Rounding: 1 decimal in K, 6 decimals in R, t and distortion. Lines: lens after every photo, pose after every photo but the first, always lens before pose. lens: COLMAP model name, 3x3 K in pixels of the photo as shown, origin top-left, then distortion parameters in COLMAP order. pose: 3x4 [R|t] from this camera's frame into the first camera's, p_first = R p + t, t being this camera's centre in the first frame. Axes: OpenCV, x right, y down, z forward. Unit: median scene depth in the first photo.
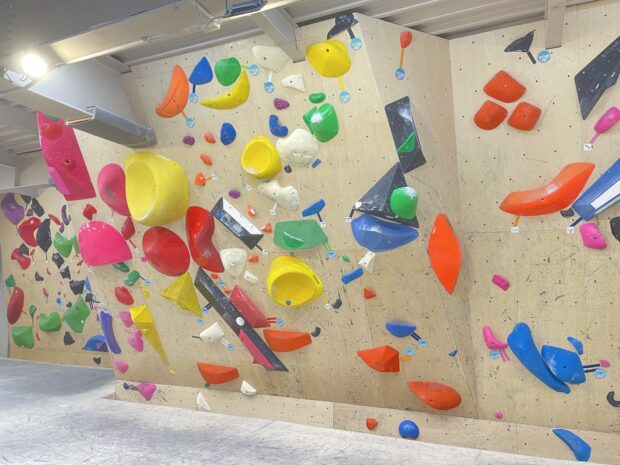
lens RADIAL K [[468.5, 0, 310.2], [0, 468.5, 233.1], [0, 0, 1]] dist [0.088023, -0.115502]
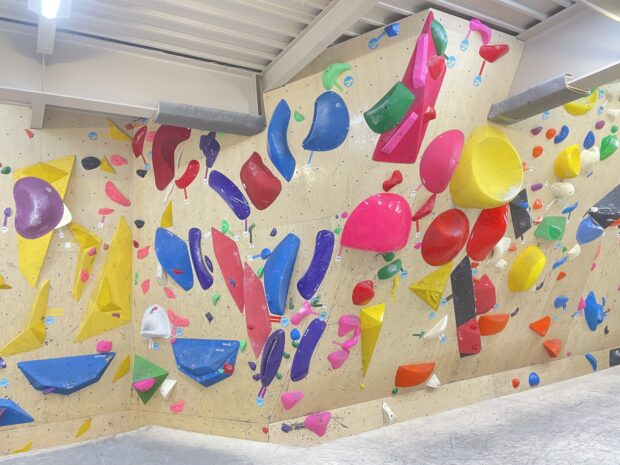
lens RADIAL K [[468.5, 0, 309.3], [0, 468.5, 229.6], [0, 0, 1]] dist [0.088023, -0.115502]
pose [[0.564625, 0.065623, 0.822734, -1.514876], [-0.032247, 0.997827, -0.057458, 0.106378], [-0.824717, 0.005912, 0.565515, 0.898568]]
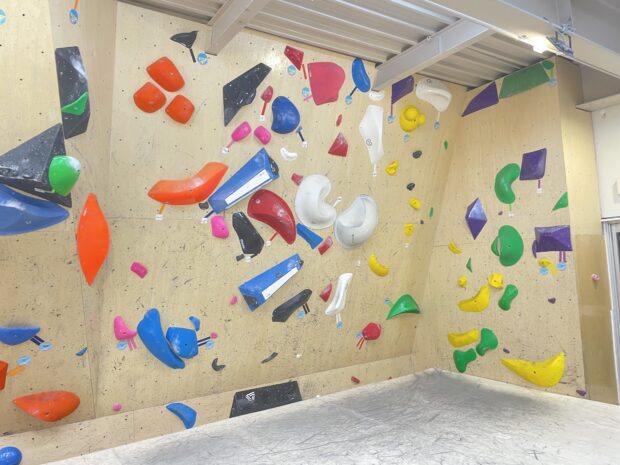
lens RADIAL K [[468.5, 0, 309.3], [0, 468.5, 234.7], [0, 0, 1]] dist [0.088023, -0.115502]
pose [[0.521677, 0.033035, 0.852503, -0.258499], [-0.051557, 0.998644, -0.007149, 0.020546], [-0.851584, -0.040223, 0.522673, 0.195088]]
